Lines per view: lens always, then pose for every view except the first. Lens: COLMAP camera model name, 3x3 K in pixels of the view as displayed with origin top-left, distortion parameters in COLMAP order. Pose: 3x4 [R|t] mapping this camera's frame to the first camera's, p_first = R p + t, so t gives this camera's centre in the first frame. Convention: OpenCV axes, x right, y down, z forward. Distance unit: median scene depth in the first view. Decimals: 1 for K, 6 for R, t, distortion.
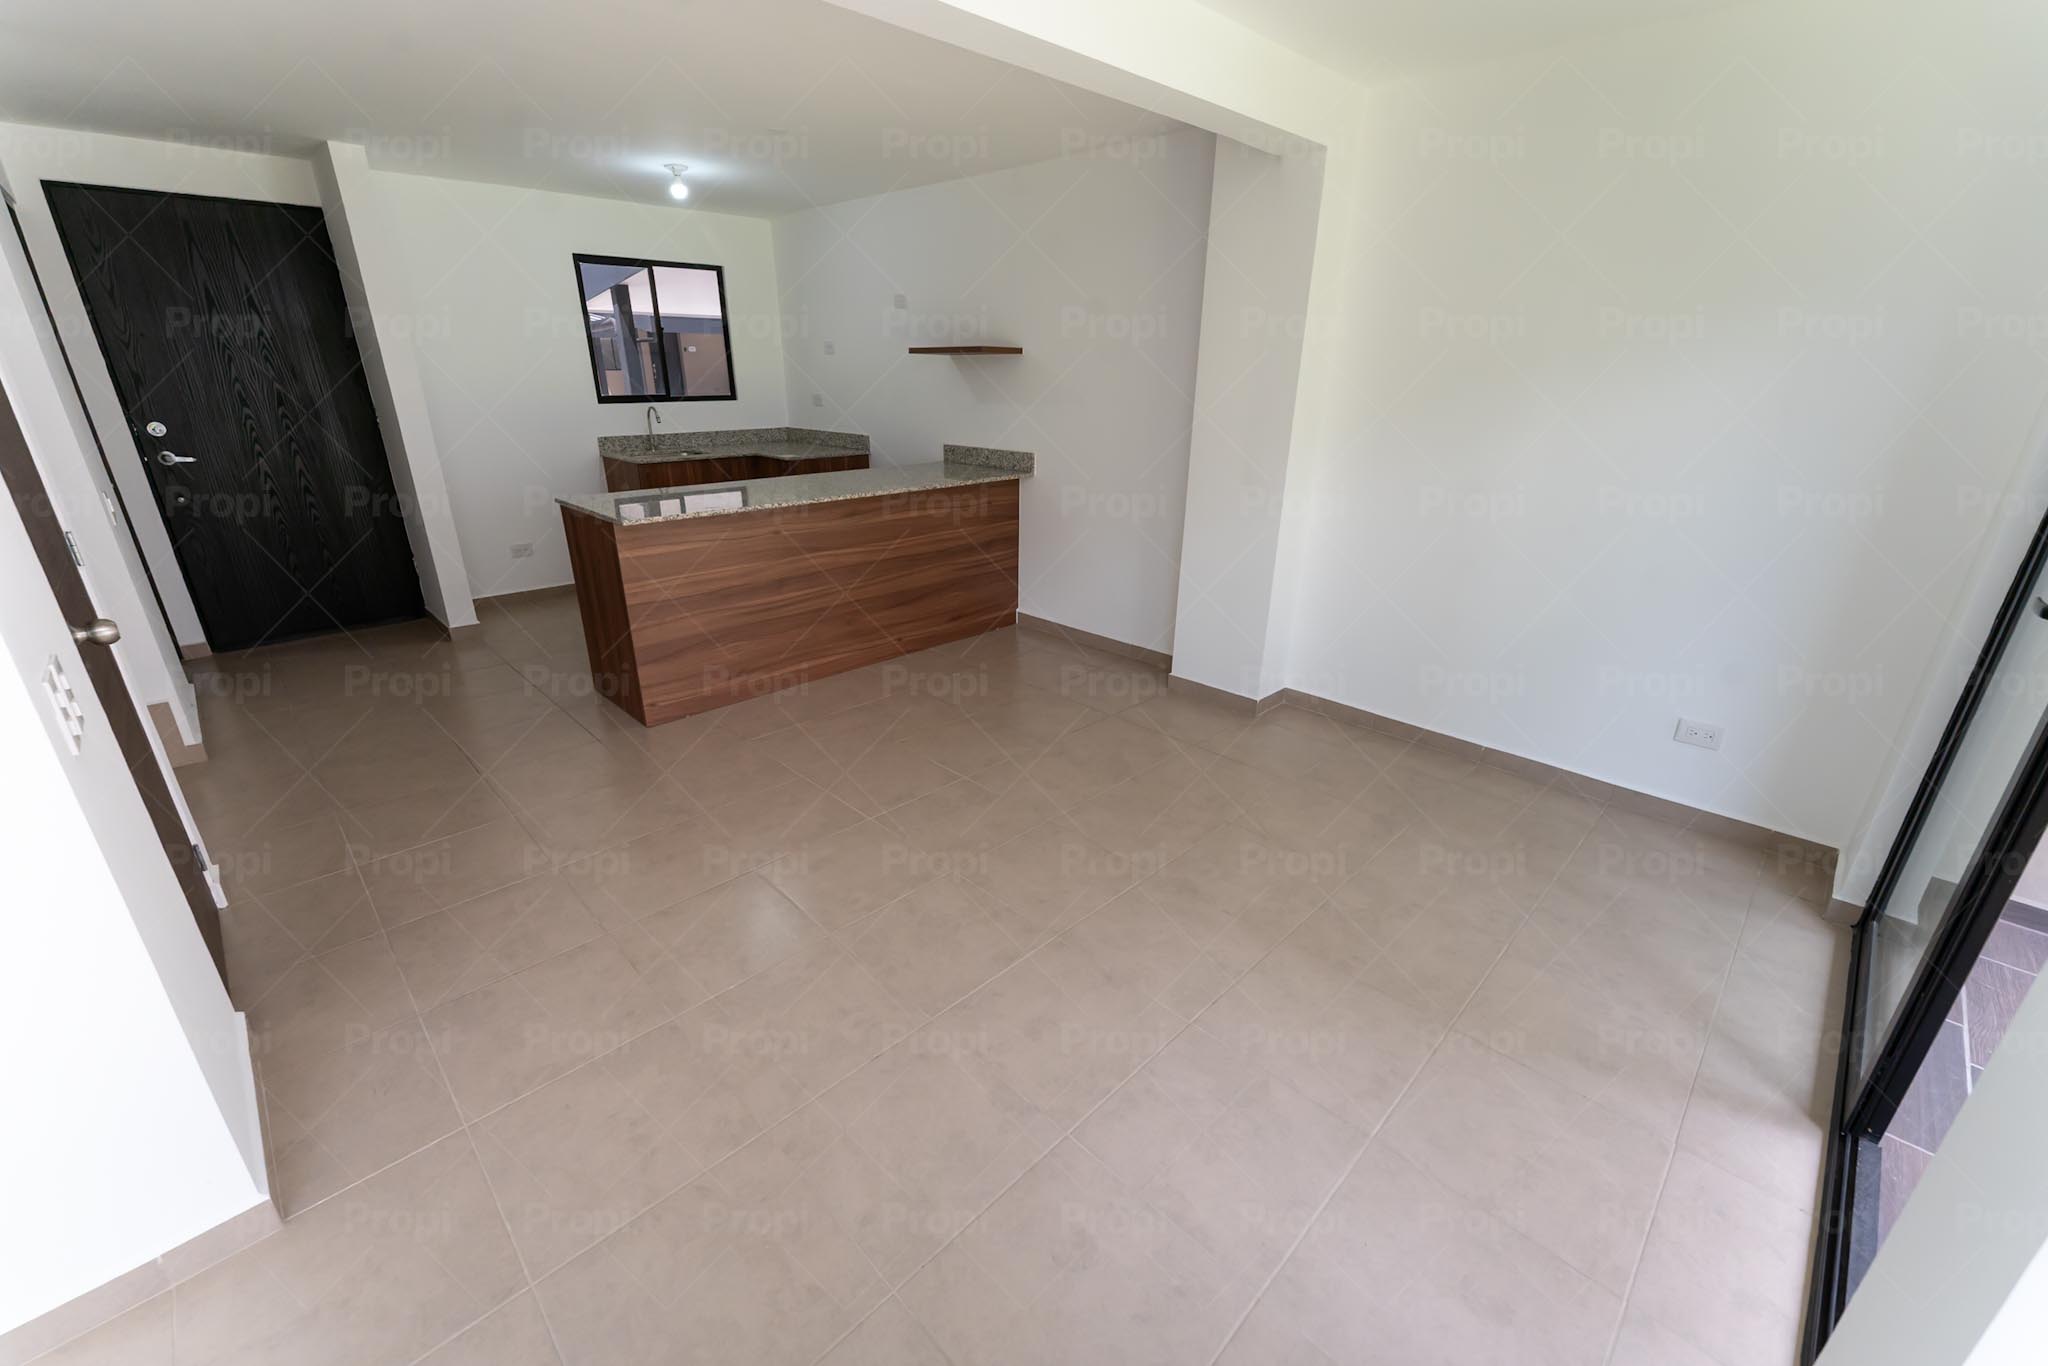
lens RADIAL K [[835.5, 0, 1023.0], [0, 835.5, 691.0], [0, 0, 1]] dist [-0.001988, -0.000080]
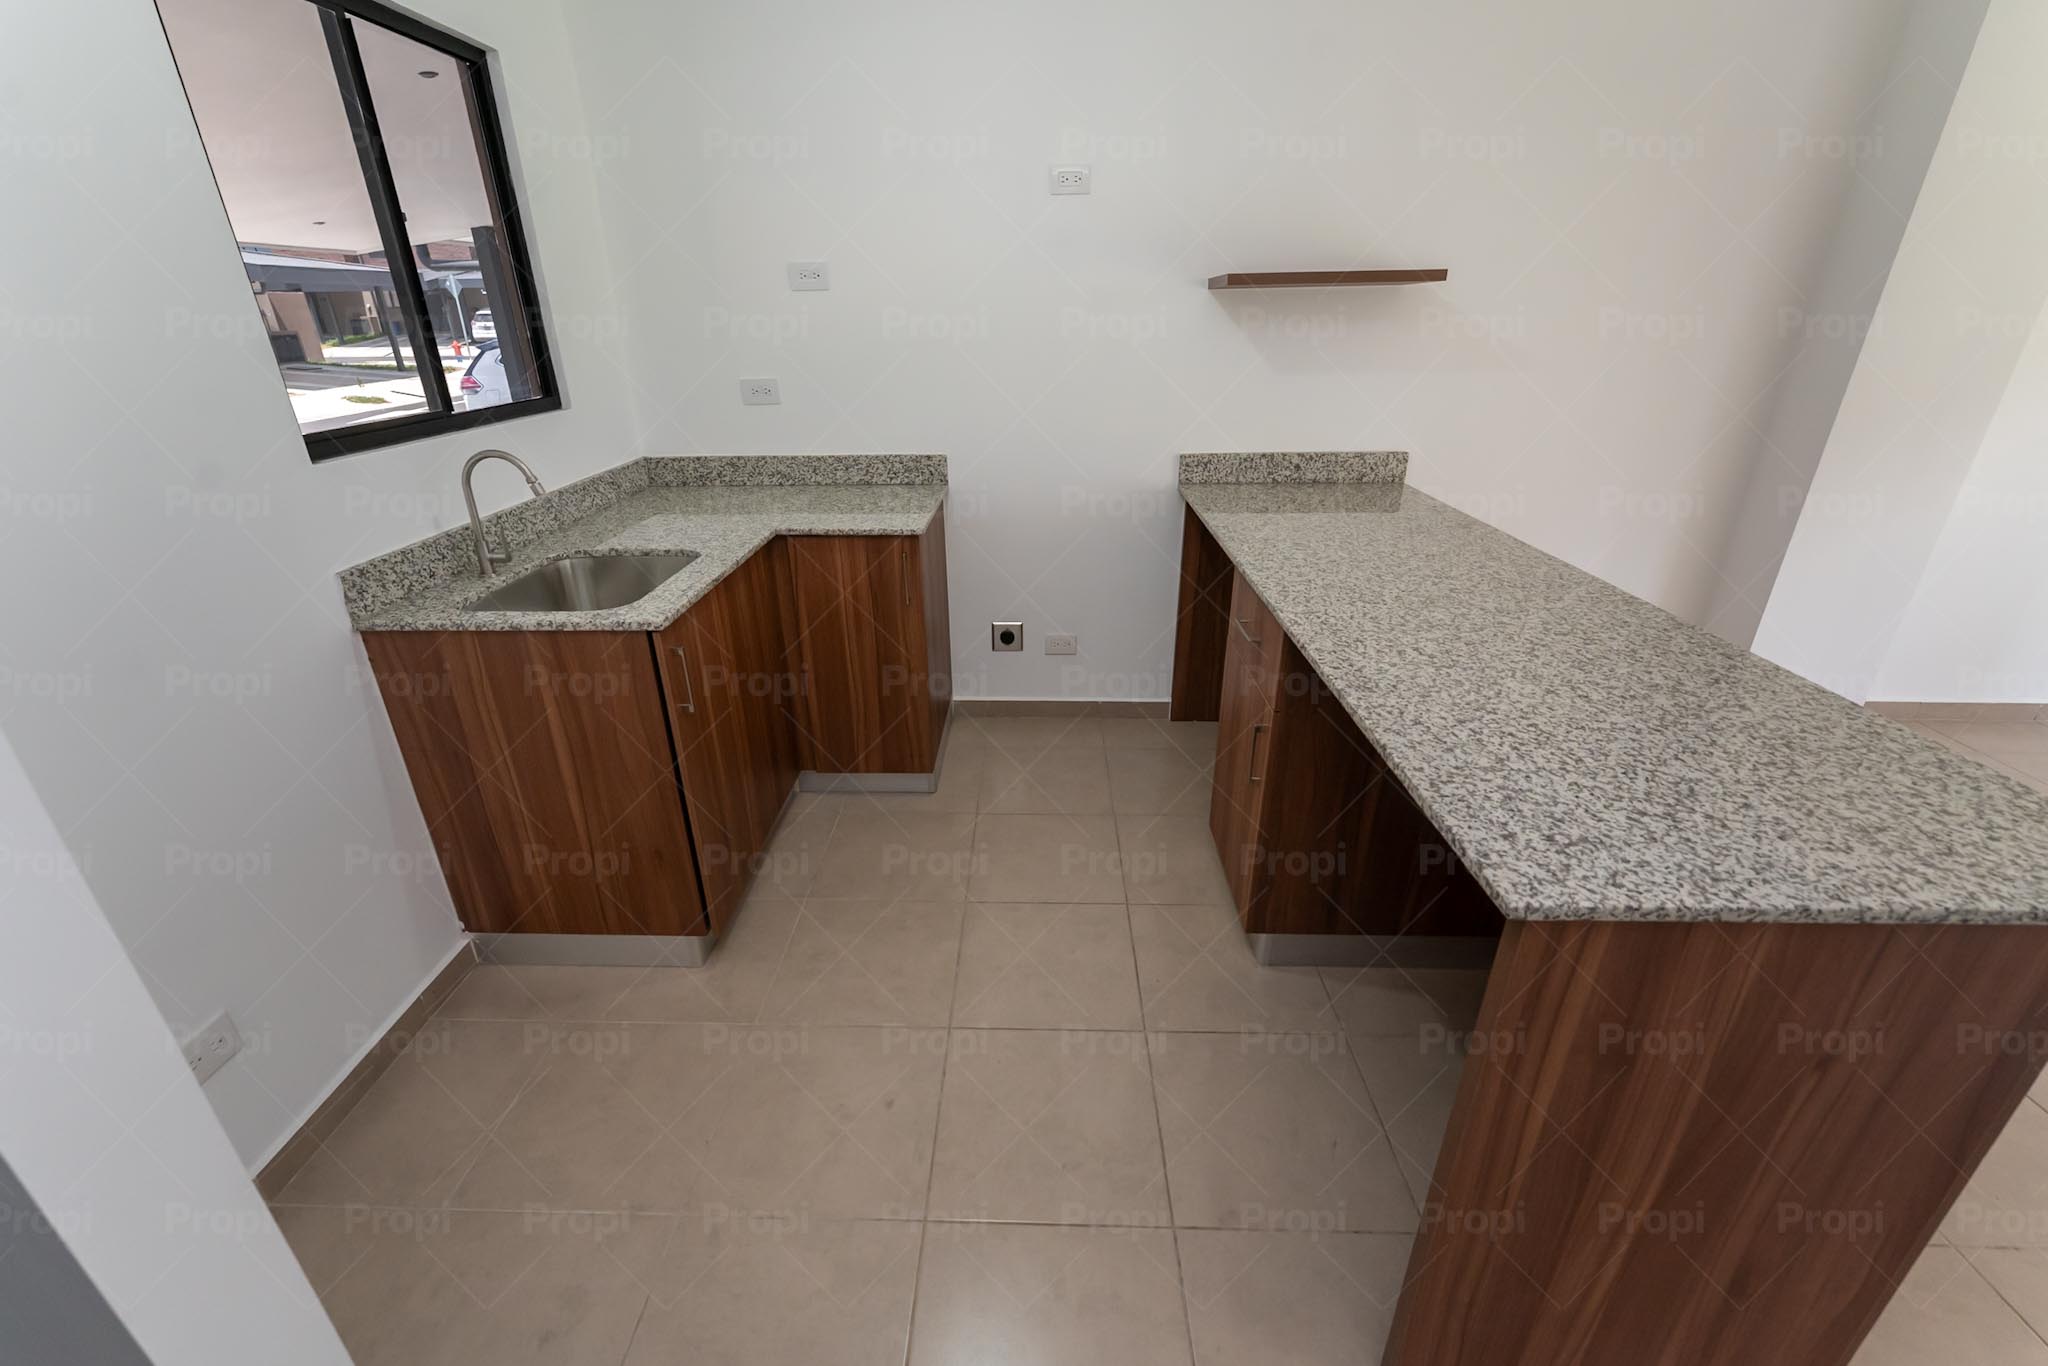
lens RADIAL K [[846.1, 0, 1024.0], [0, 846.1, 683.0], [0, 0, 1]] dist [0.001040, -0.000161]
pose [[0.723954, -0.294981, 0.623600, -0.556718], [0.265543, 0.953473, 0.142744, -0.255750], [-0.636692, 0.062253, 0.768601, 0.638411]]
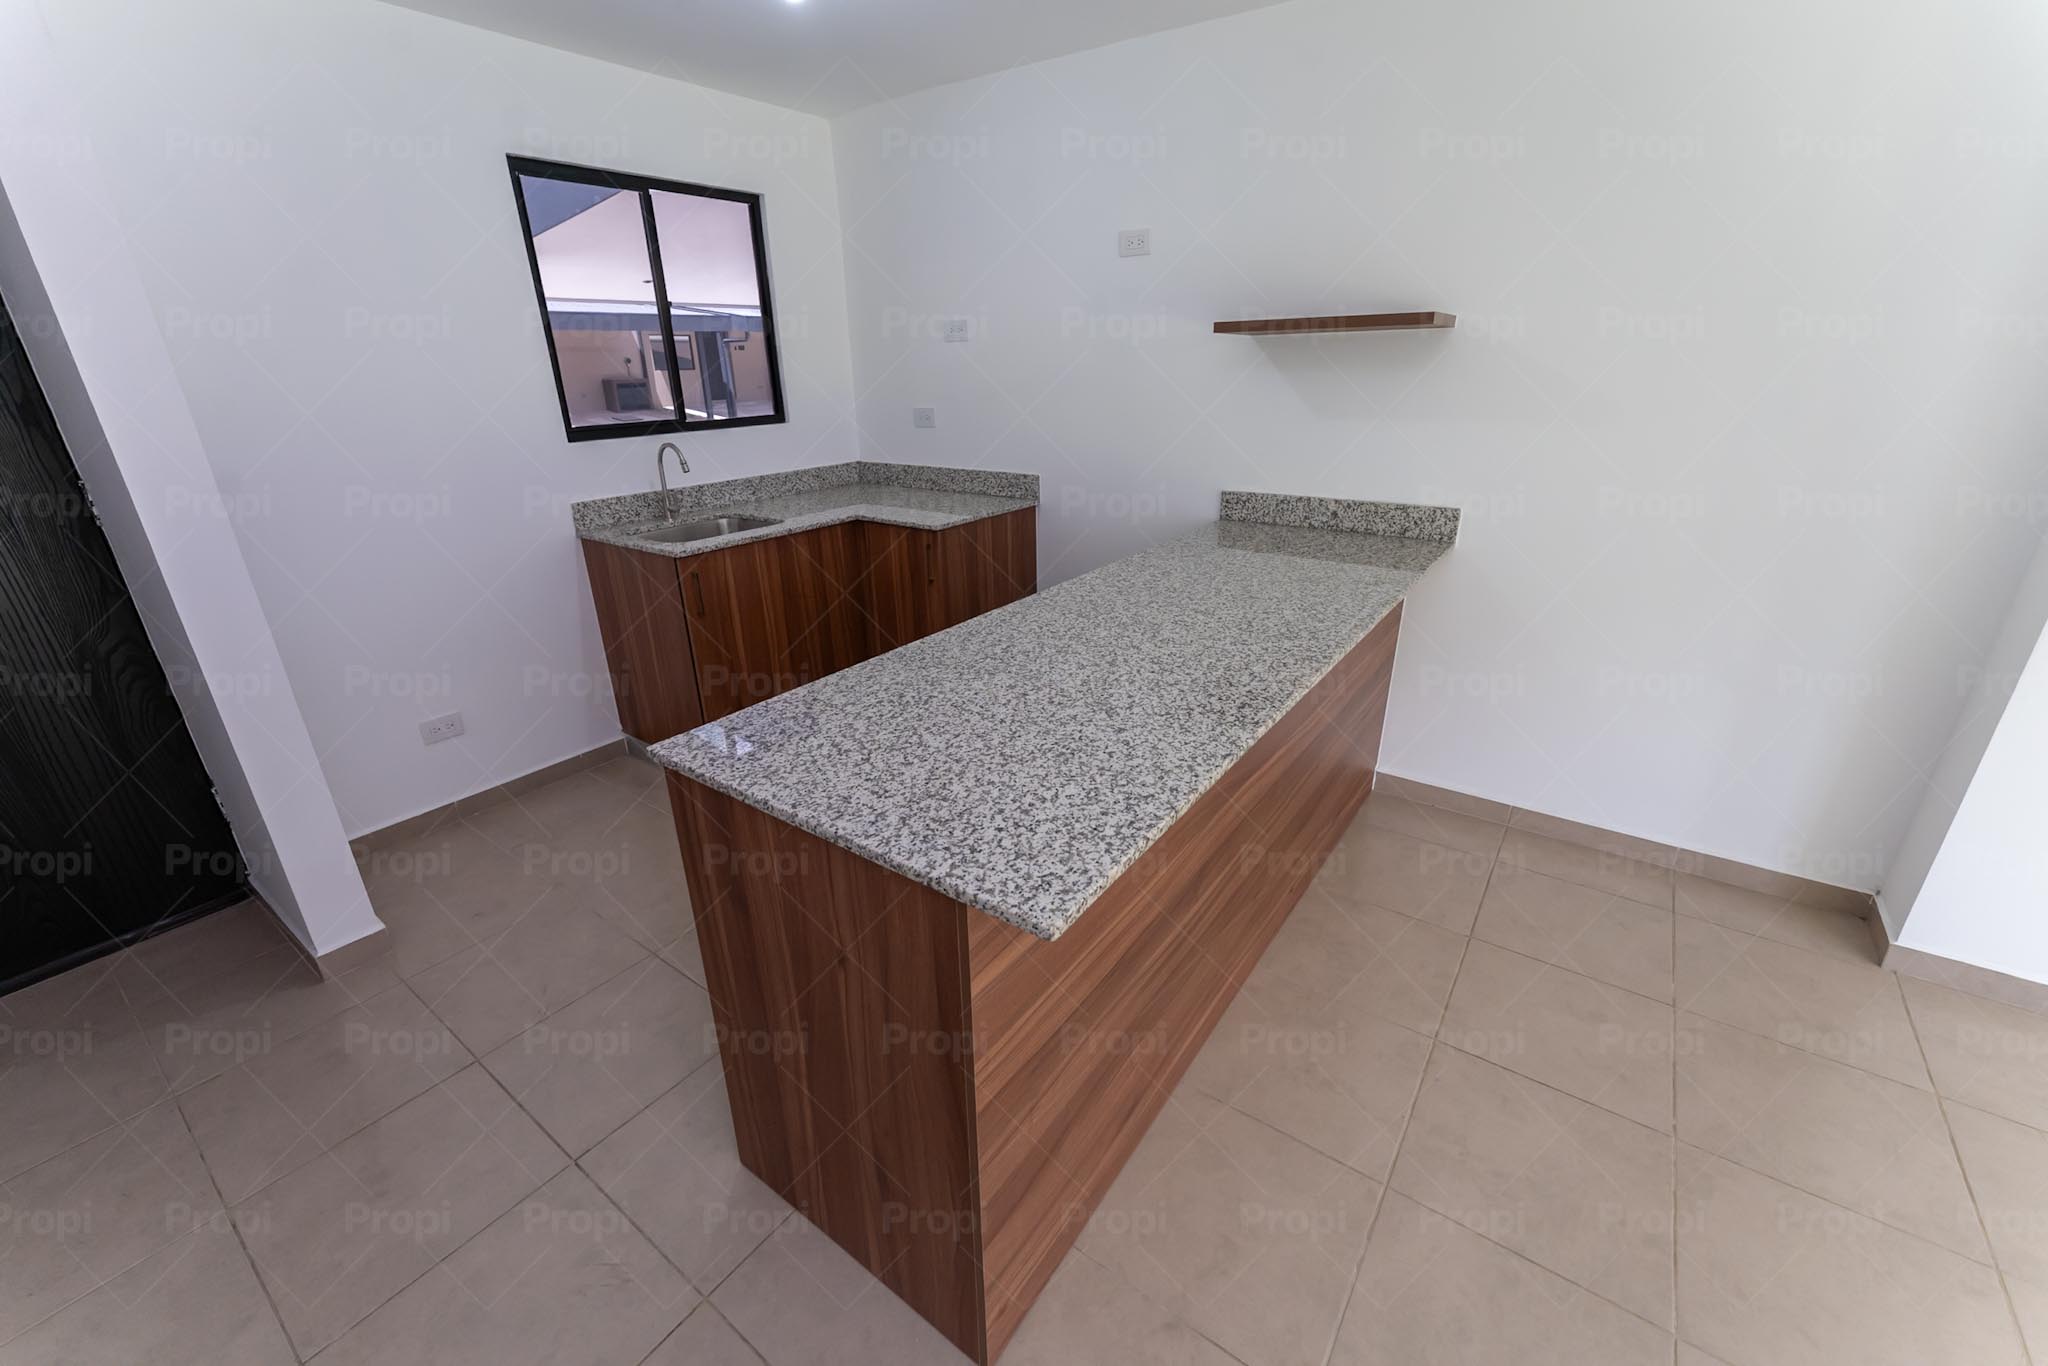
lens RADIAL K [[830.5, 0, 1018.6], [0, 830.5, 684.9], [0, 0, 1]] dist [-0.002714, -0.000223]
pose [[0.987821, -0.080295, 0.133276, -0.317056], [0.079518, 0.996771, 0.011148, -0.177448], [-0.133741, -0.000414, 0.991016, 0.445781]]
